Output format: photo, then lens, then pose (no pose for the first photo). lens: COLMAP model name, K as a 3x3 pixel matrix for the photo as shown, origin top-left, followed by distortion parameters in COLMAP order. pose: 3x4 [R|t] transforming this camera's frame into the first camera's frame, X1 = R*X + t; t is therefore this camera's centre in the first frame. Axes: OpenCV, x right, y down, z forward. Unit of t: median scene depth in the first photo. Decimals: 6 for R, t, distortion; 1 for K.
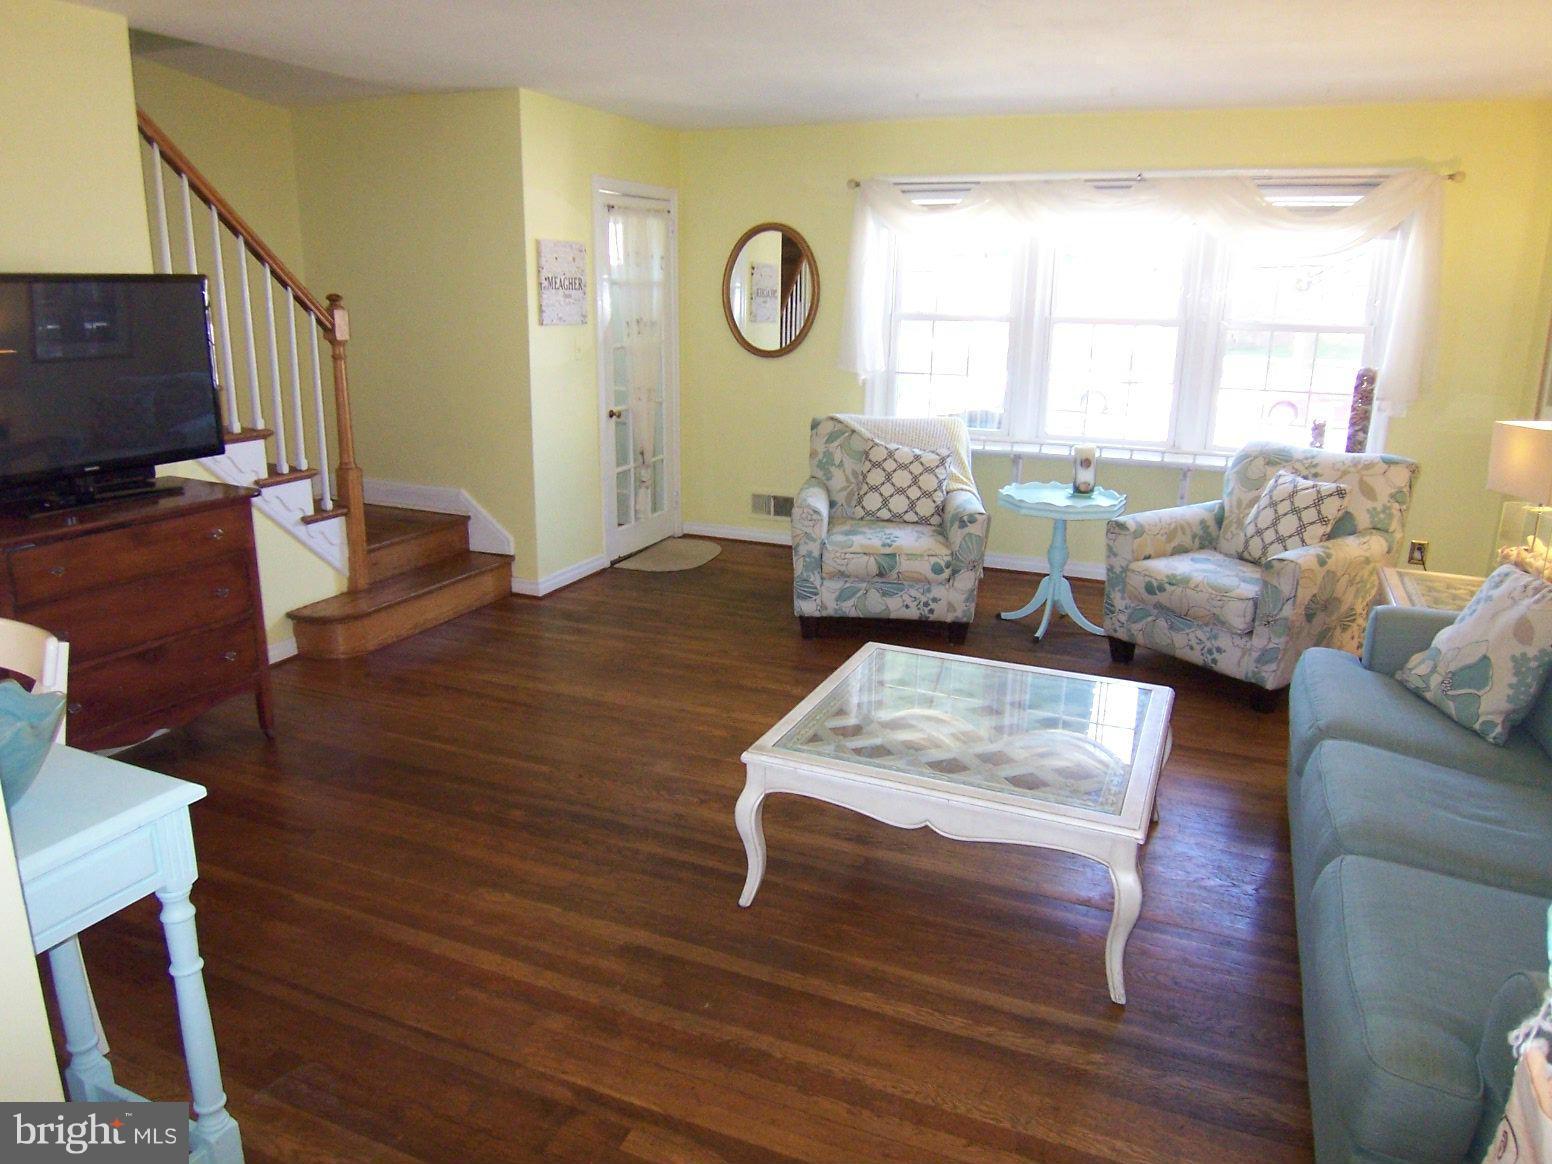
lens RADIAL K [[1047.2, 0, 780.8], [0, 1047.2, 571.9], [0, 0, 1]] dist [-0.022321, -0.030222]
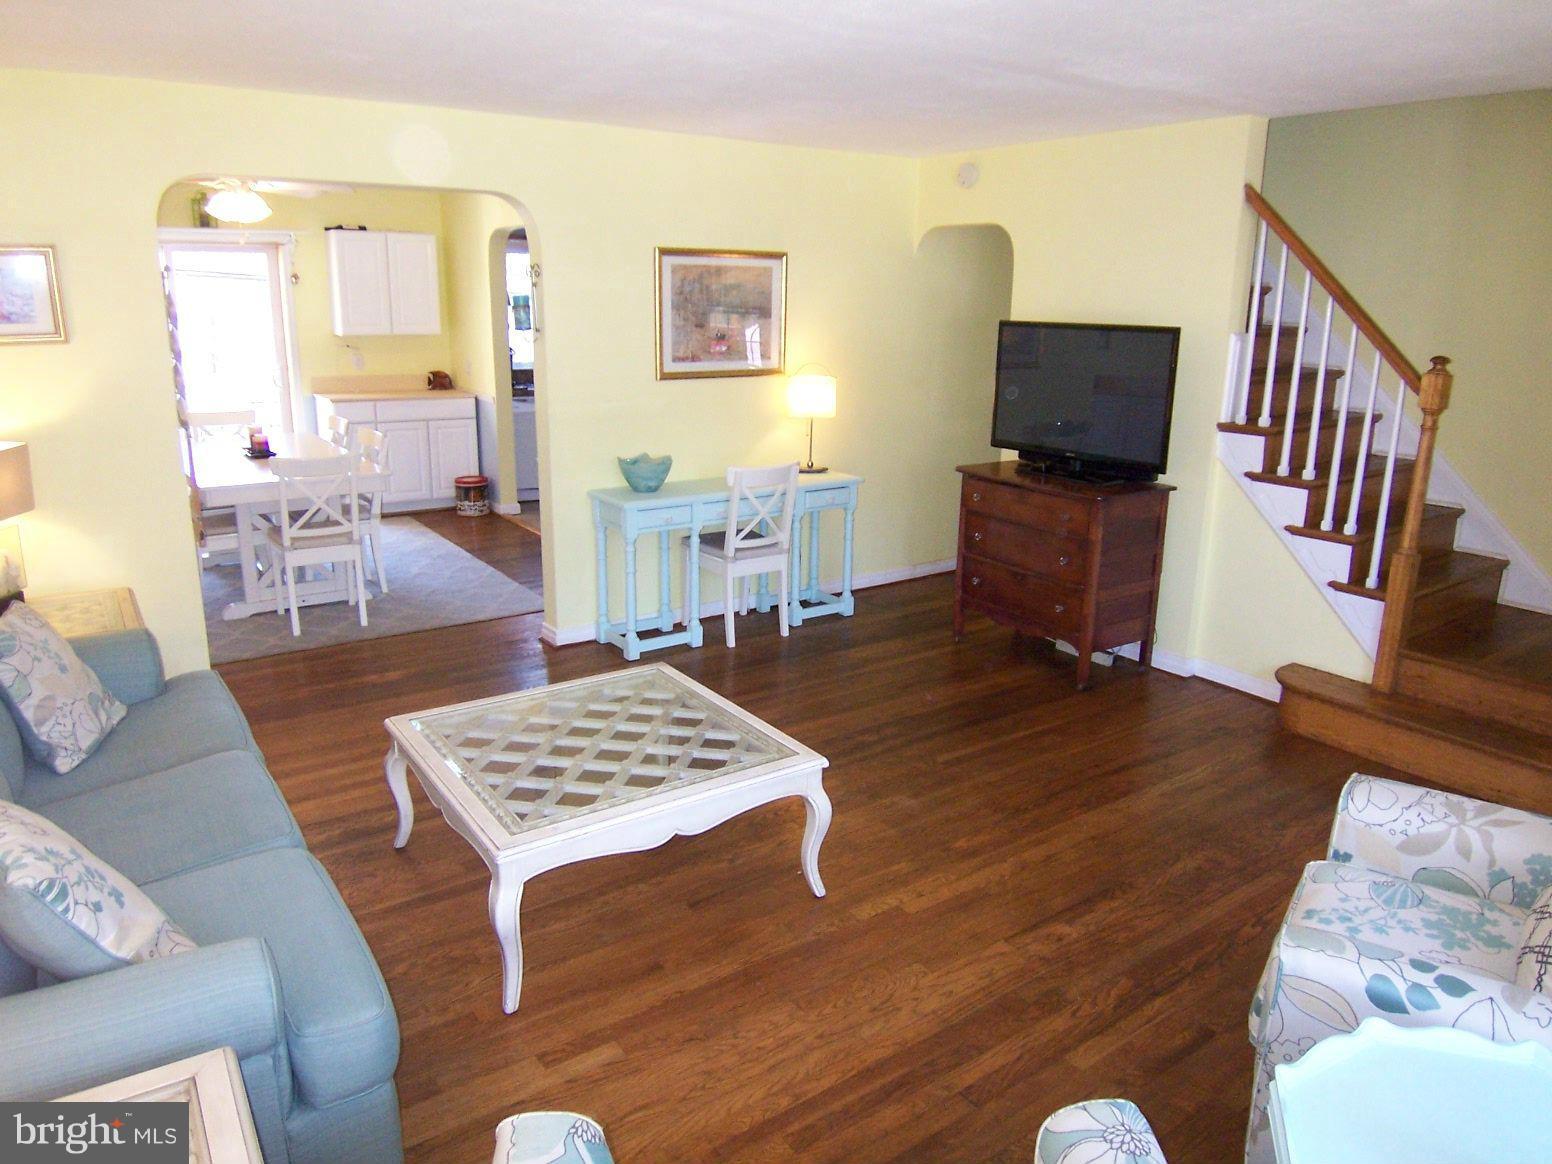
lens RADIAL K [[1047.2, 0, 774.1], [0, 1047.2, 582.3], [0, 0, 1]] dist [-0.022321, -0.030222]
pose [[-0.527511, 0.200805, -0.825475, 0.565246], [-0.240743, 0.896500, 0.371927, -0.265552], [0.814724, 0.394923, -0.424571, 0.924705]]
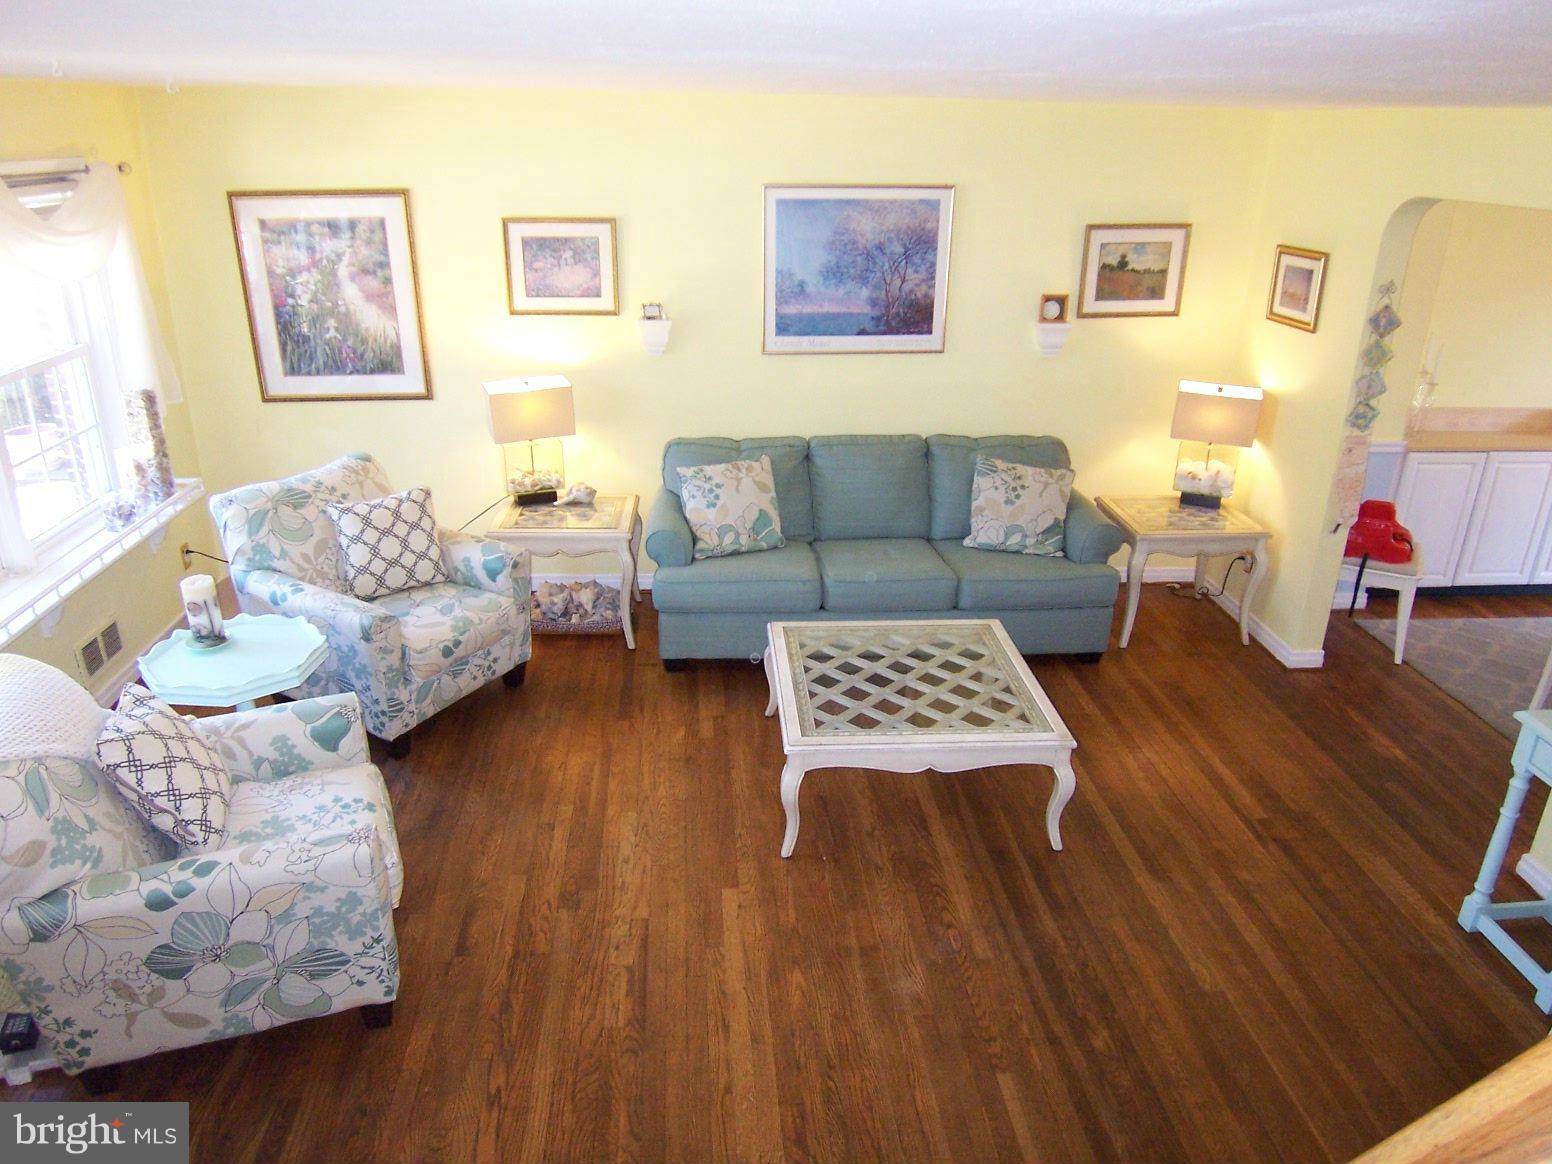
lens RADIAL K [[1047.2, 0, 775.1], [0, 1047.2, 585.4], [0, 0, 1]] dist [-0.022321, -0.030222]
pose [[-0.460611, -0.365065, 0.809052, -0.468677], [0.207887, 0.841779, 0.498188, -0.397624], [-0.862914, 0.397663, -0.311841, 0.913592]]
